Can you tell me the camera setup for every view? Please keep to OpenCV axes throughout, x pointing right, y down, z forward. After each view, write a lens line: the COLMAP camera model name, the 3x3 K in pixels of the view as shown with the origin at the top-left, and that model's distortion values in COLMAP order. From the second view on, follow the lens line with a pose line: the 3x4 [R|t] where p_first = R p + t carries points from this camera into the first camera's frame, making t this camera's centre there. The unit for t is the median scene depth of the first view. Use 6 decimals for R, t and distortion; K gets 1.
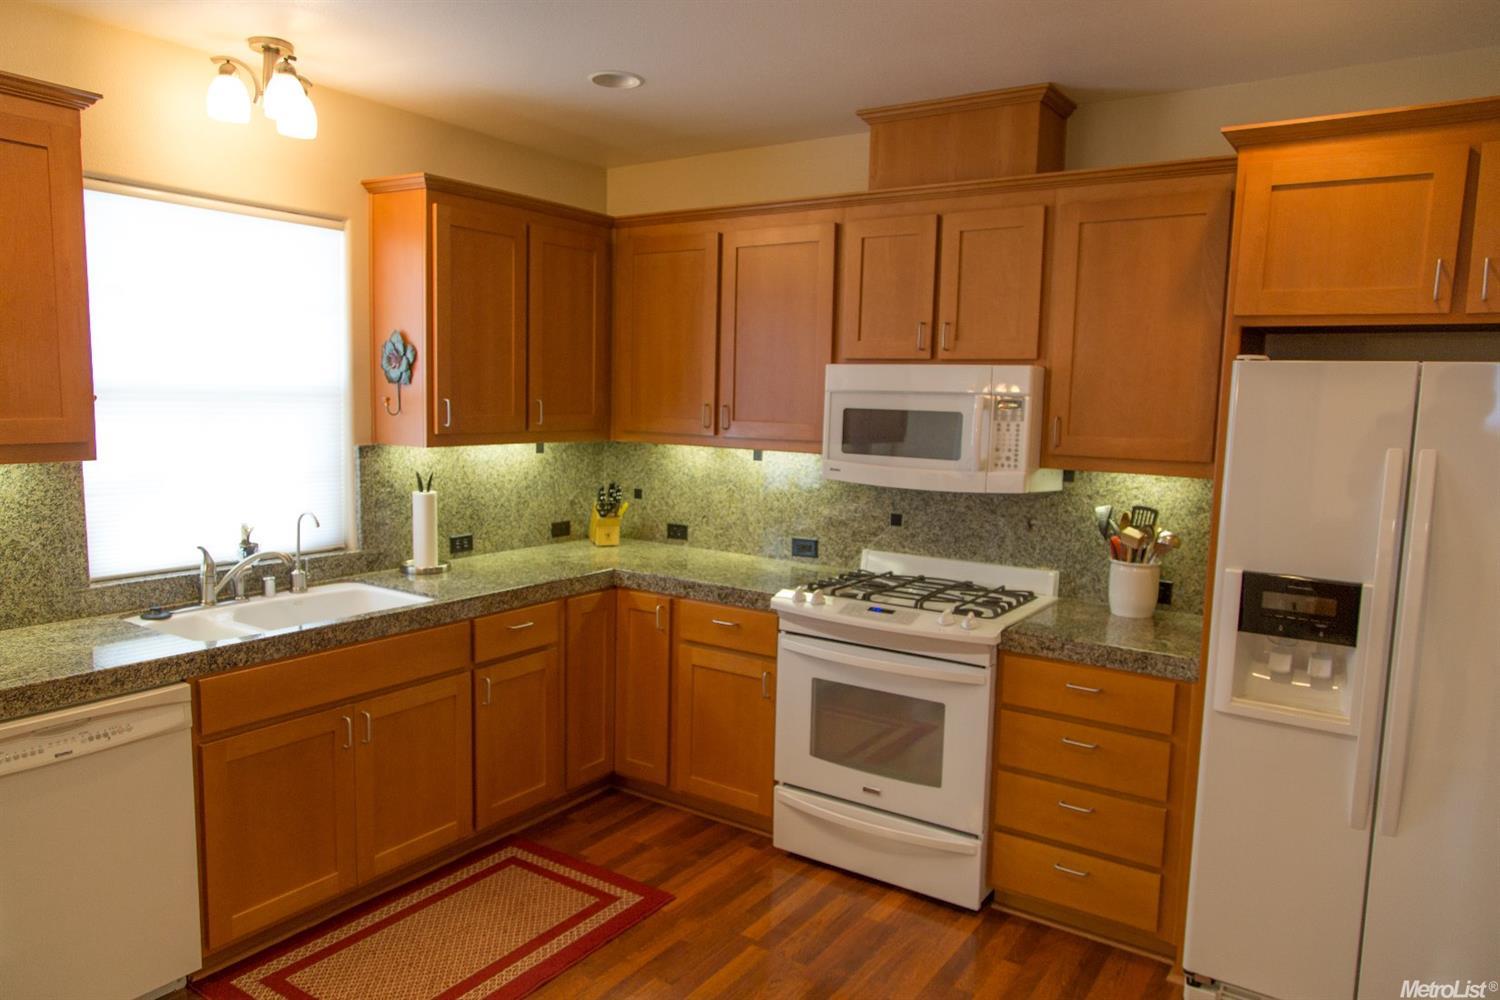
lens RADIAL K [[1008.2, 0, 749.5], [0, 1008.2, 508.7], [0, 0, 1]] dist [-0.002174, 0.001349]
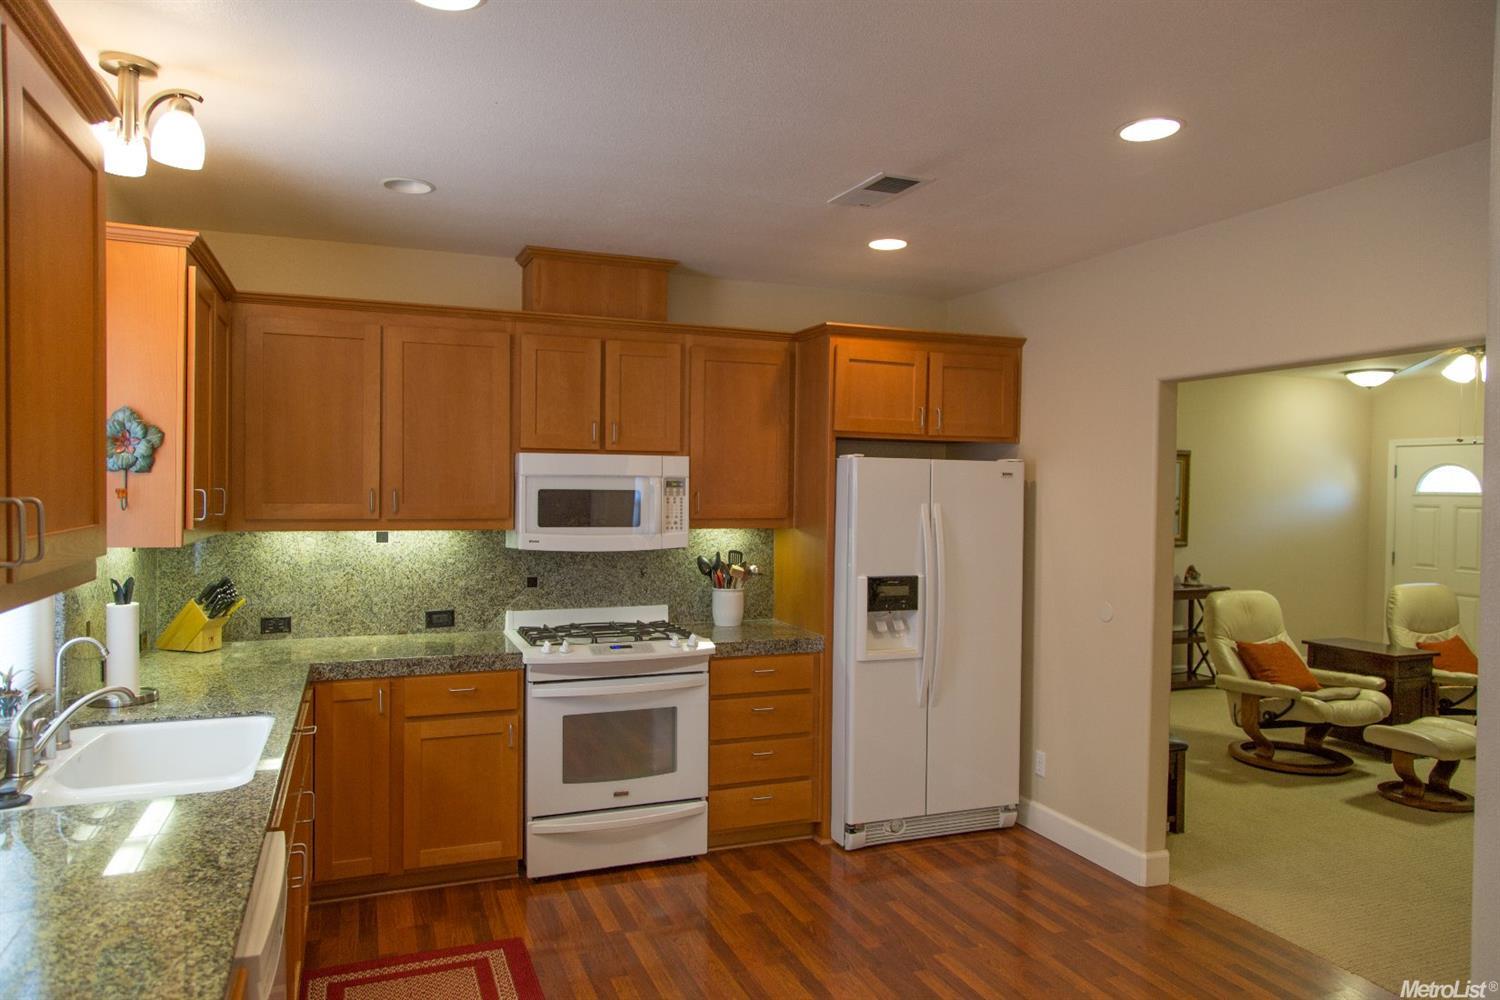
lens RADIAL K [[983.9, 0, 754.9], [0, 983.9, 505.9], [0, 0, 1]] dist [-0.001126, 0.001487]
pose [[0.563410, -0.034987, 0.825436, -0.731558], [0.098608, 0.994809, -0.025141, -0.026025], [-0.820272, 0.095559, 0.563935, 0.135764]]
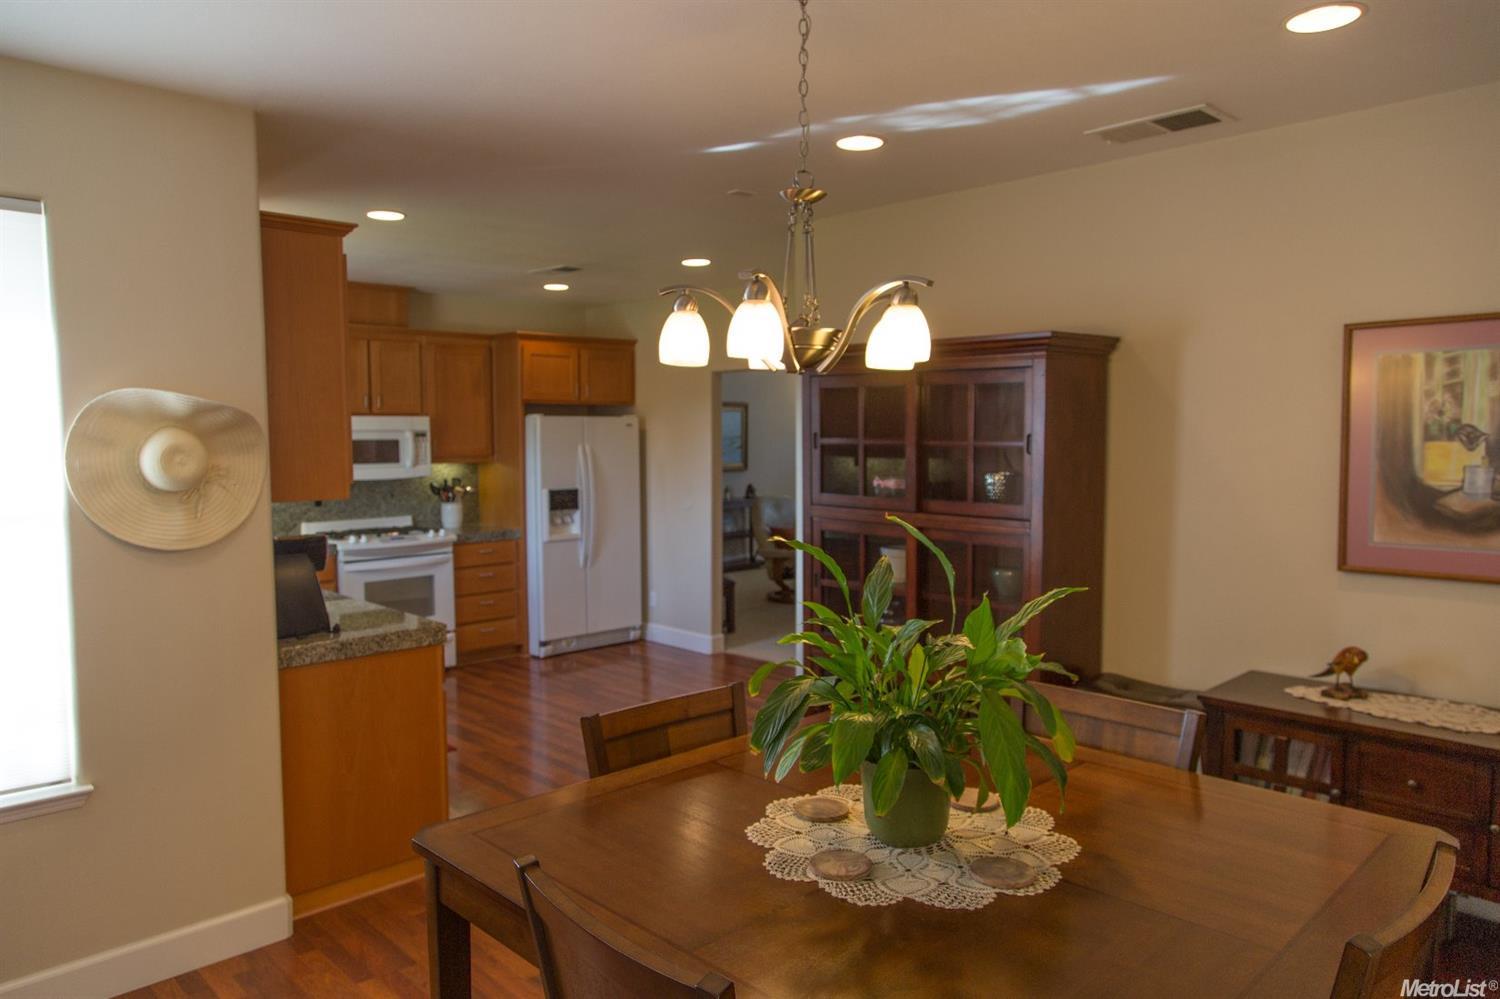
lens RADIAL K [[1023.7, 0, 750.0], [0, 1023.7, 499.5], [0, 0, 1]] dist [-0.000631, 0.000281]
pose [[0.209123, -0.096729, 0.973094, -1.579888], [0.122134, 0.989888, 0.072151, -0.035690], [-0.970232, 0.103760, 0.218822, -0.128624]]
